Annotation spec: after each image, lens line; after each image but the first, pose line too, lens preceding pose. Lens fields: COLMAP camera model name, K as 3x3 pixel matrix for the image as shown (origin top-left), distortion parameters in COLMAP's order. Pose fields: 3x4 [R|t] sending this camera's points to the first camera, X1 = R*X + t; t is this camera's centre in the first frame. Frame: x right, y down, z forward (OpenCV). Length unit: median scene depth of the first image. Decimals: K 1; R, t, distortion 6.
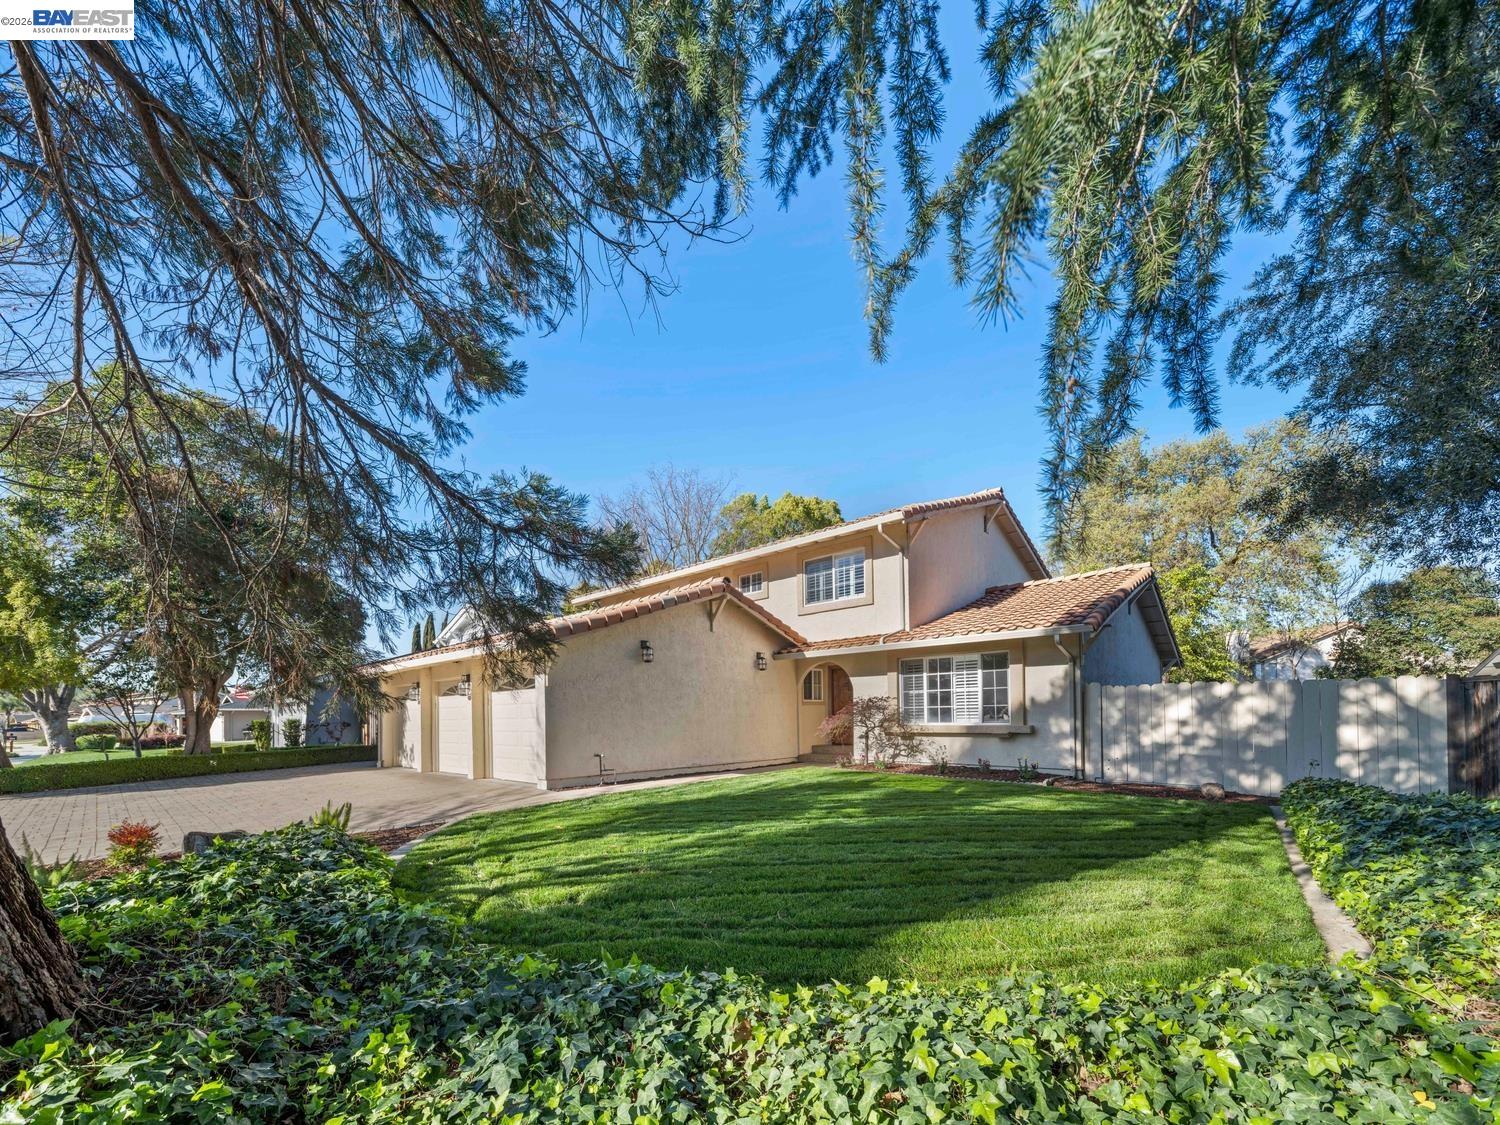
lens RADIAL K [[635.1, 0, 768.4], [0, 635.1, 565.0], [0, 0, 1]] dist [-0.037211, -0.000124]
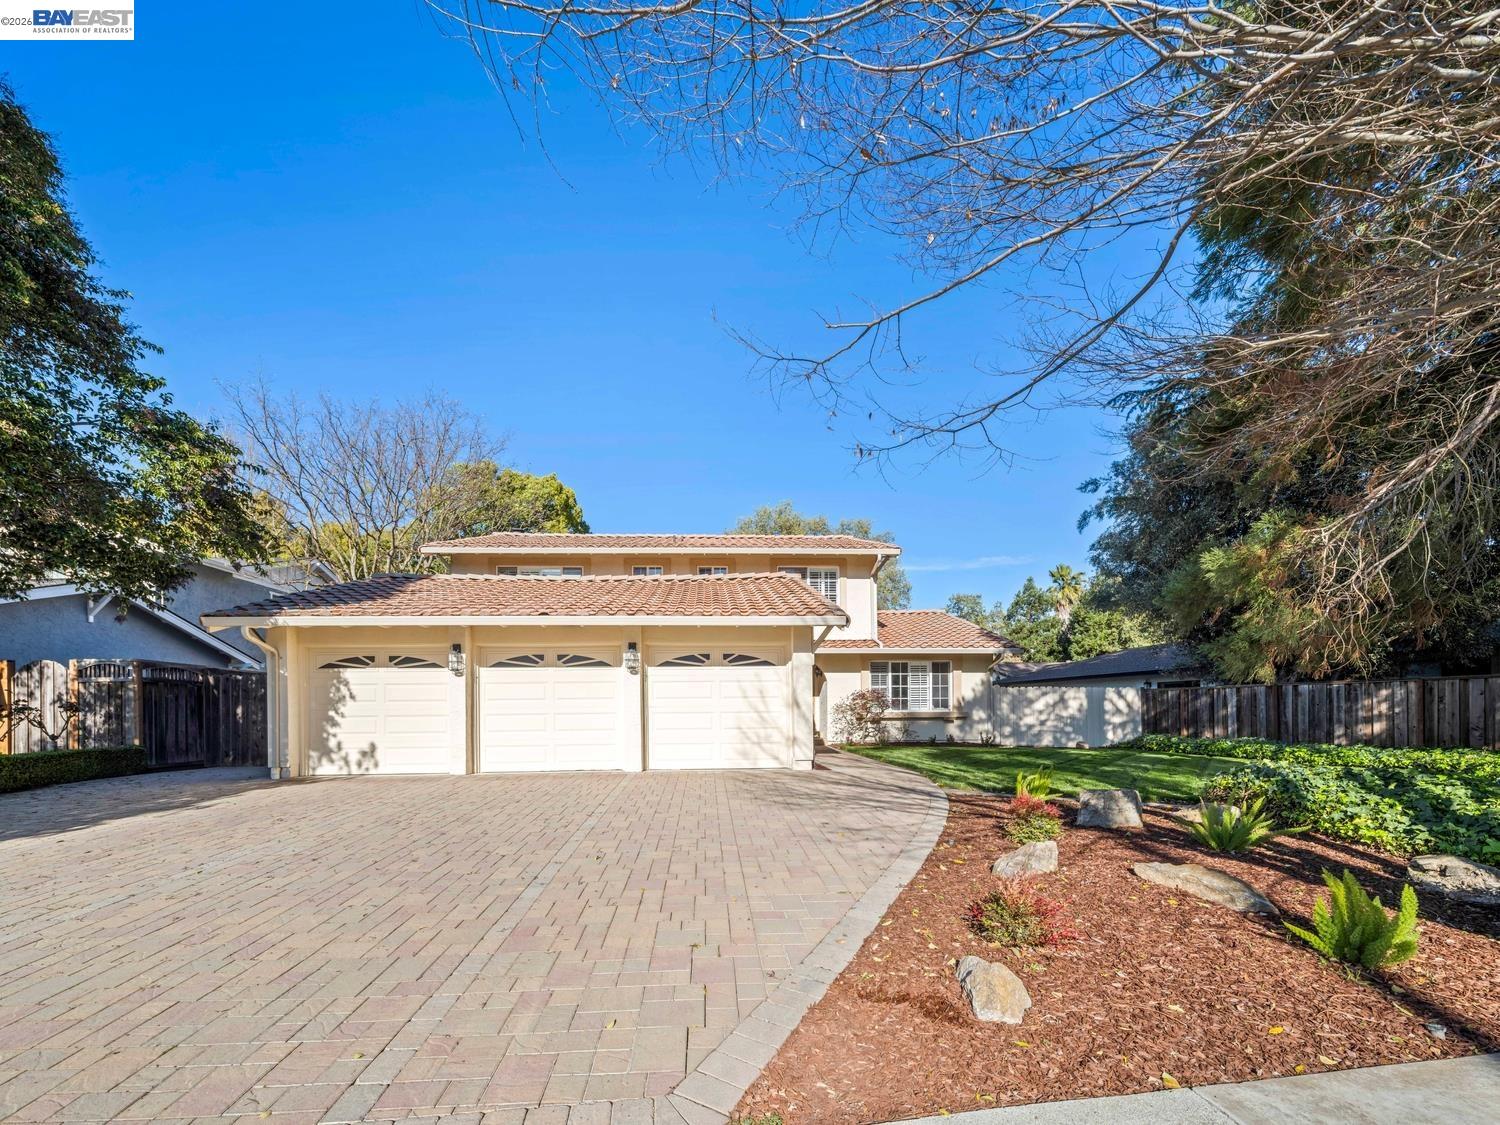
lens RADIAL K [[606.3, 0, 750.0], [0, 606.3, 562.5], [0, 0, 1]] dist [-0.002328, -0.000589]
pose [[0.687801, 0.185587, 0.701774, -0.888942], [-0.174834, 0.980659, -0.087986, 0.109161], [-0.704530, -0.062177, 0.706945, 0.331592]]
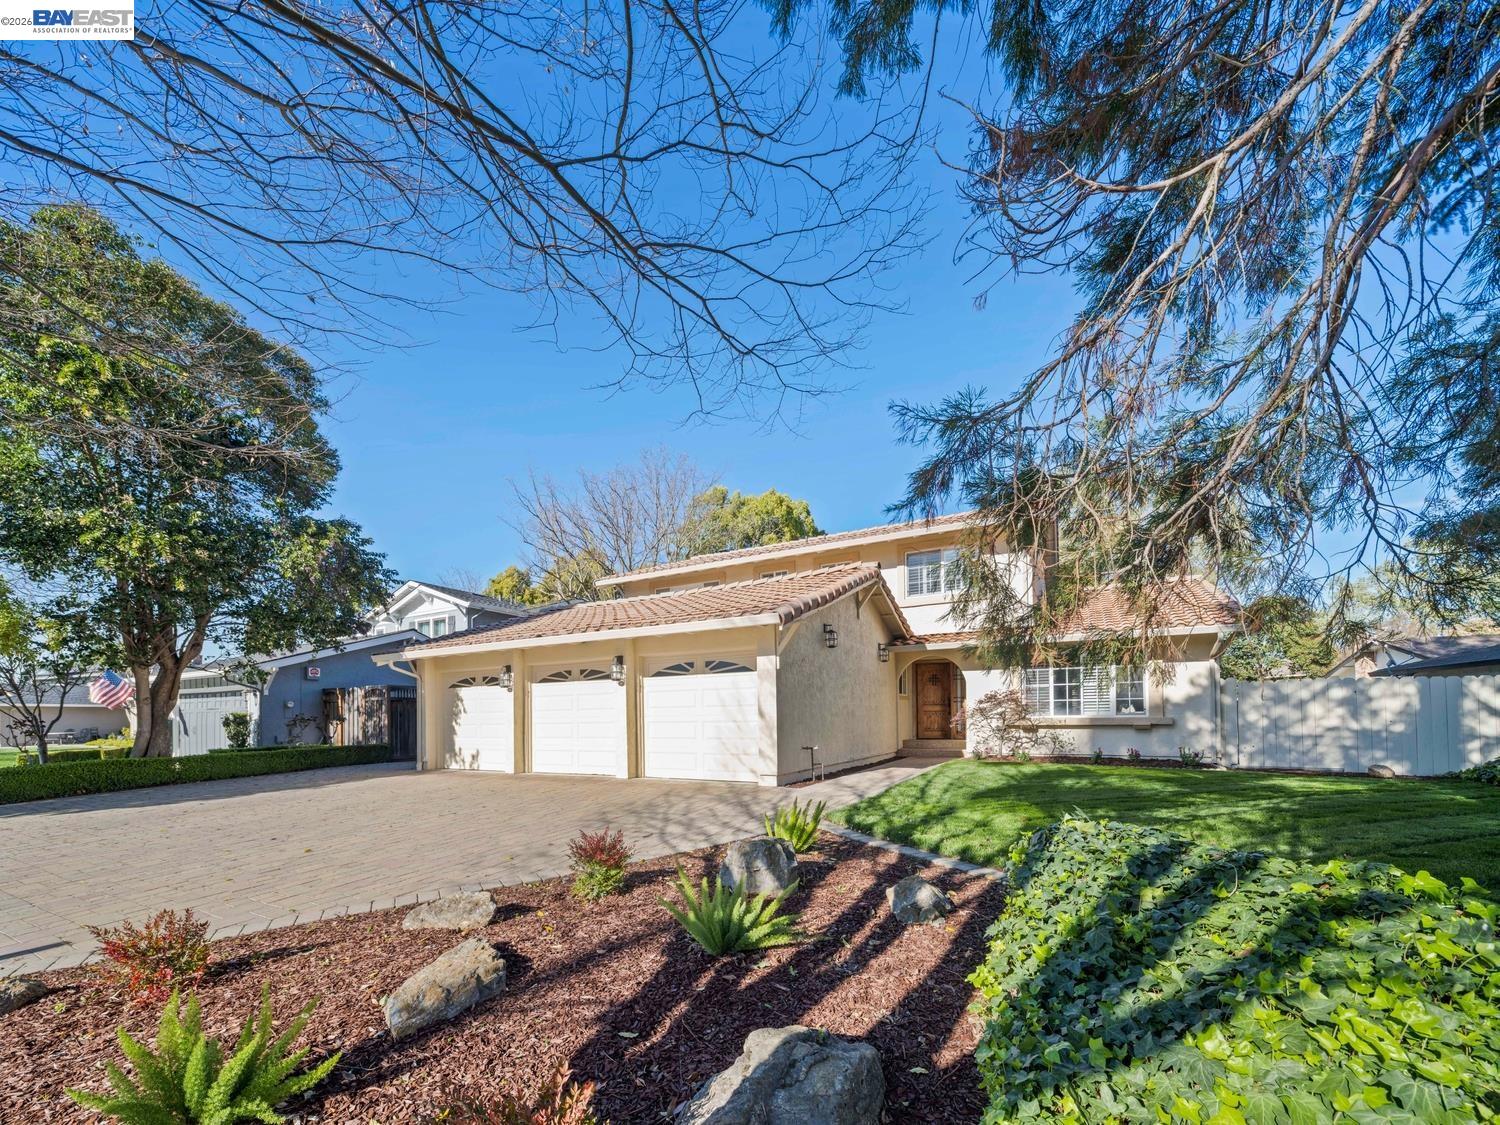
lens RADIAL K [[606.3, 0, 750.0], [0, 606.3, 562.5], [0, 0, 1]] dist [-0.002328, -0.000589]
pose [[0.971166, 0.064340, 0.229557, -0.473866], [-0.061162, 0.997908, -0.020937, 0.050768], [-0.230424, 0.006294, 0.973070, 0.148181]]
